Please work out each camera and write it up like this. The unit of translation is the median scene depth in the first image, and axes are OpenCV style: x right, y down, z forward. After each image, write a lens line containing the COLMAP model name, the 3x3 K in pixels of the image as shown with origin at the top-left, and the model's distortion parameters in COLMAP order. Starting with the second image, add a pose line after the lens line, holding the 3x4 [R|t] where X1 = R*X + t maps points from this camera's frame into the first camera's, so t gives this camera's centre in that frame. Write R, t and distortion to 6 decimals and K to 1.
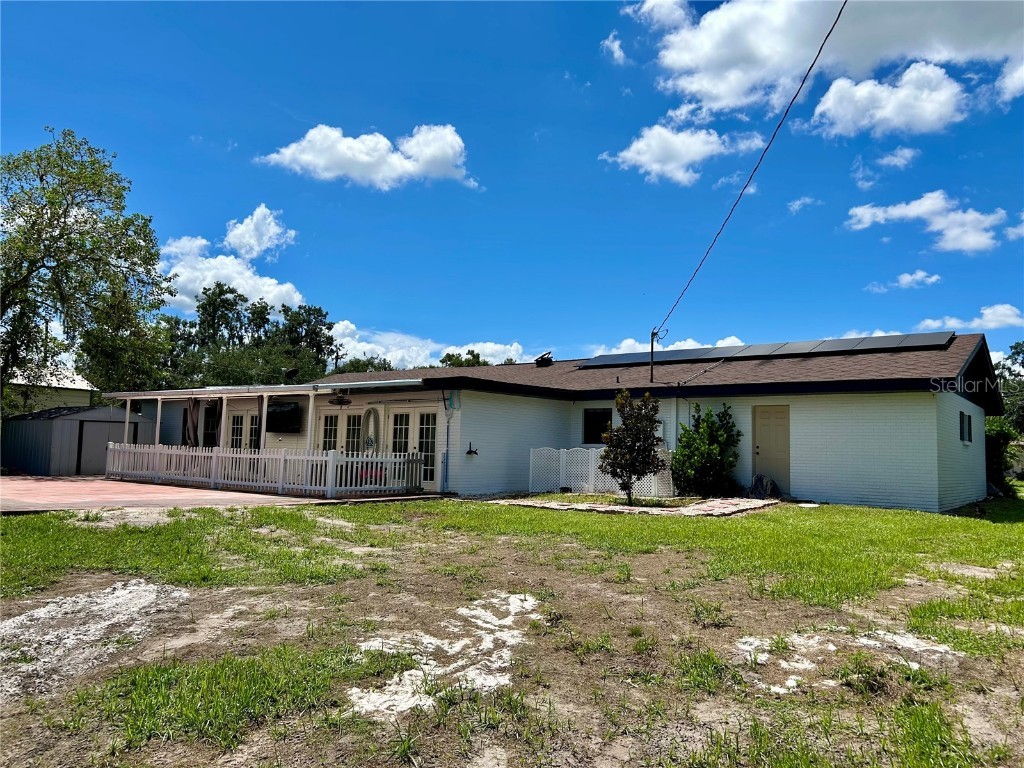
lens RADIAL K [[766.2, 0, 513.7], [0, 766.2, 384.1], [0, 0, 1]] dist [0.000963, -0.001402]
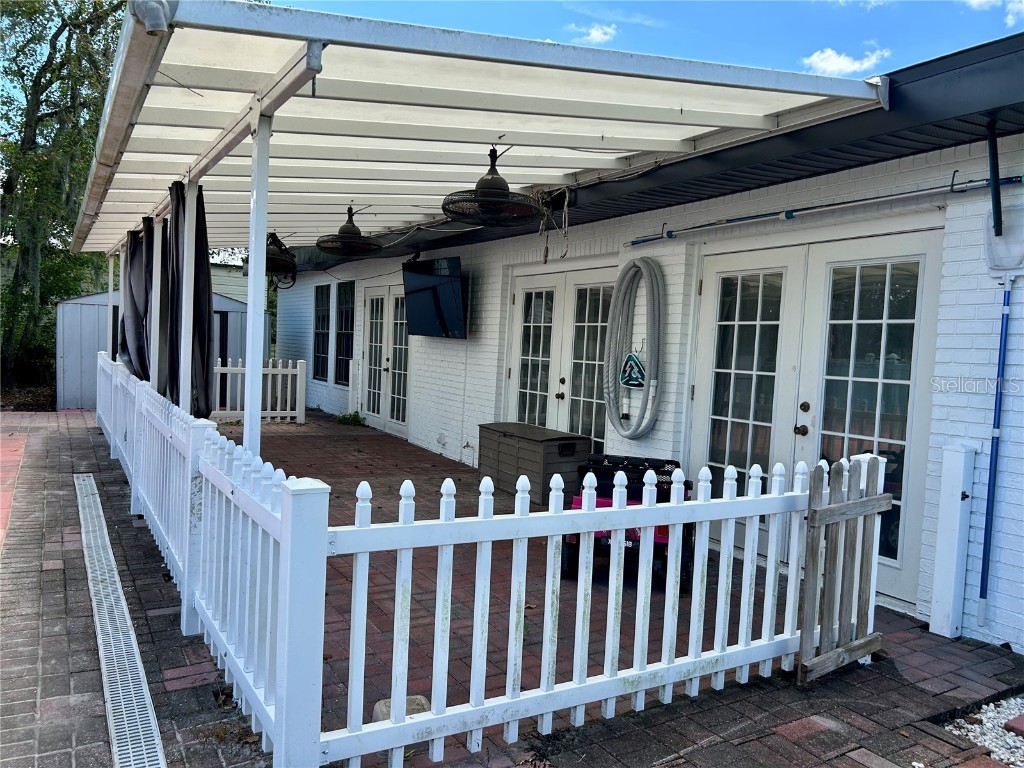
lens RADIAL K [[828.8, 0, 509.6], [0, 828.8, 384.9], [0, 0, 1]] dist [0.053798, -0.002853]
pose [[0.919034, 0.040020, -0.392142, -0.109761], [0.011740, 0.991612, 0.128714, 0.038921], [0.394004, -0.122896, 0.910855, 0.708776]]
